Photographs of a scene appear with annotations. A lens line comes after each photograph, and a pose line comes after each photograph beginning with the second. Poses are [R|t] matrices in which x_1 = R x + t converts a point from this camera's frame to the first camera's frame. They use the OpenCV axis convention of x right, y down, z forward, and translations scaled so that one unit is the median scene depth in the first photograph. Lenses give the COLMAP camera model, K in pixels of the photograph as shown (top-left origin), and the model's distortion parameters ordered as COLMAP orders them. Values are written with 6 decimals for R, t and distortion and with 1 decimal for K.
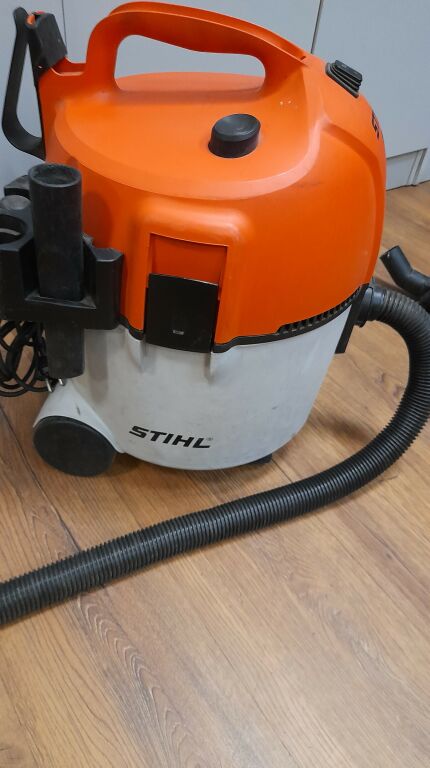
lens RADIAL K [[550.0, 0, 215.0], [0, 550.0, 384.0], [0, 0, 1]] dist [0.005566, 0.000306]
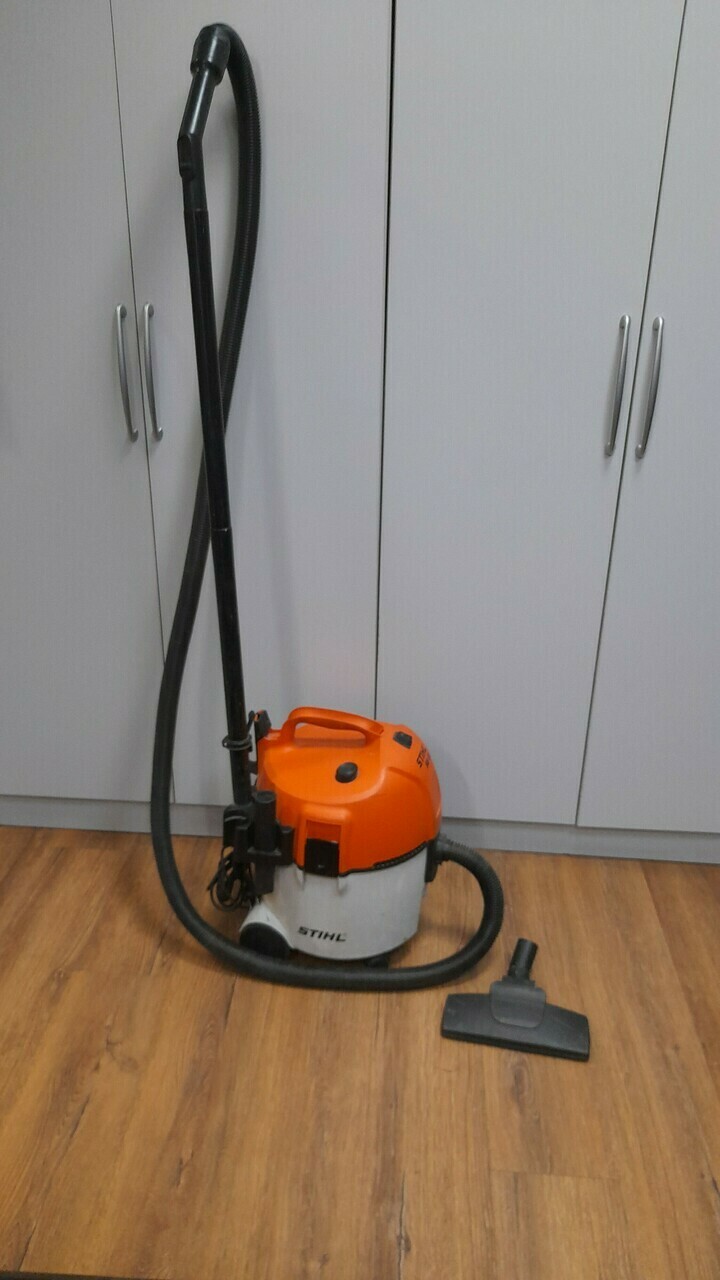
lens RADIAL K [[916.7, 0, 360.0], [0, 916.7, 640.0], [0, 0, 1]] dist [0.005566, 0.000306]
pose [[0.992265, -0.039968, -0.117527, 0.460450], [-0.005903, 0.930487, -0.366278, 0.332204], [0.123996, 0.364139, 0.923053, -2.175012]]
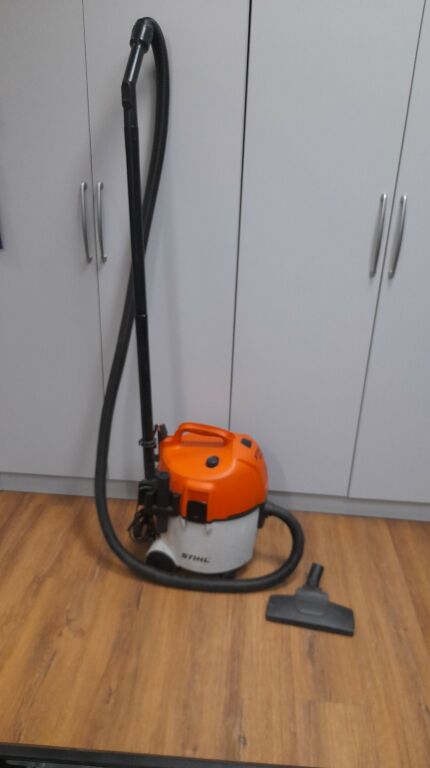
lens RADIAL K [[554.5, 0, 216.4], [0, 554.5, 384.1], [0, 0, 1]] dist [0.005800, 0.000145]
pose [[0.992805, -0.020832, -0.117913, 0.436501], [-0.024666, 0.928047, -0.371645, 0.375813], [0.117171, 0.371880, 0.920856, -2.222428]]
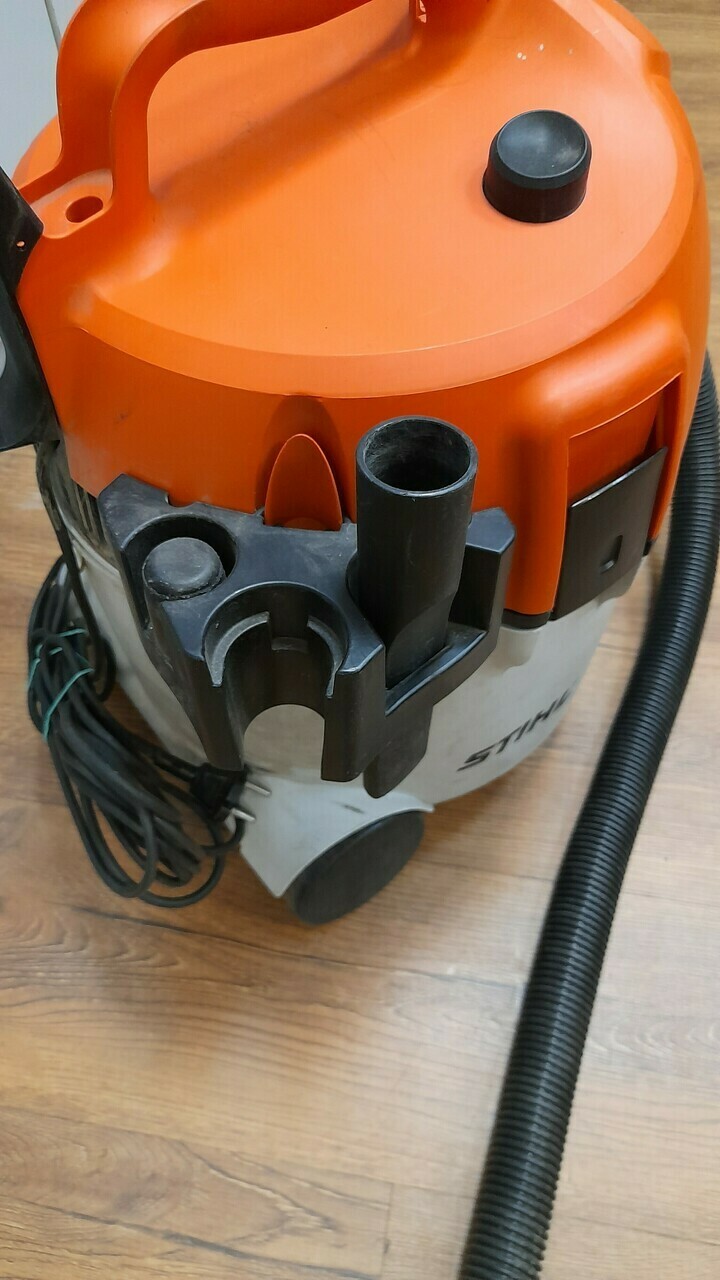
lens RADIAL K [[916.7, 0, 360.0], [0, 916.7, 640.0], [0, 0, 1]] dist [0.005566, 0.000306]
pose [[0.702056, -0.638388, 0.315560, -0.502256], [0.562321, 0.768861, 0.304382, -0.399818], [-0.436935, -0.036247, 0.898762, 0.289912]]
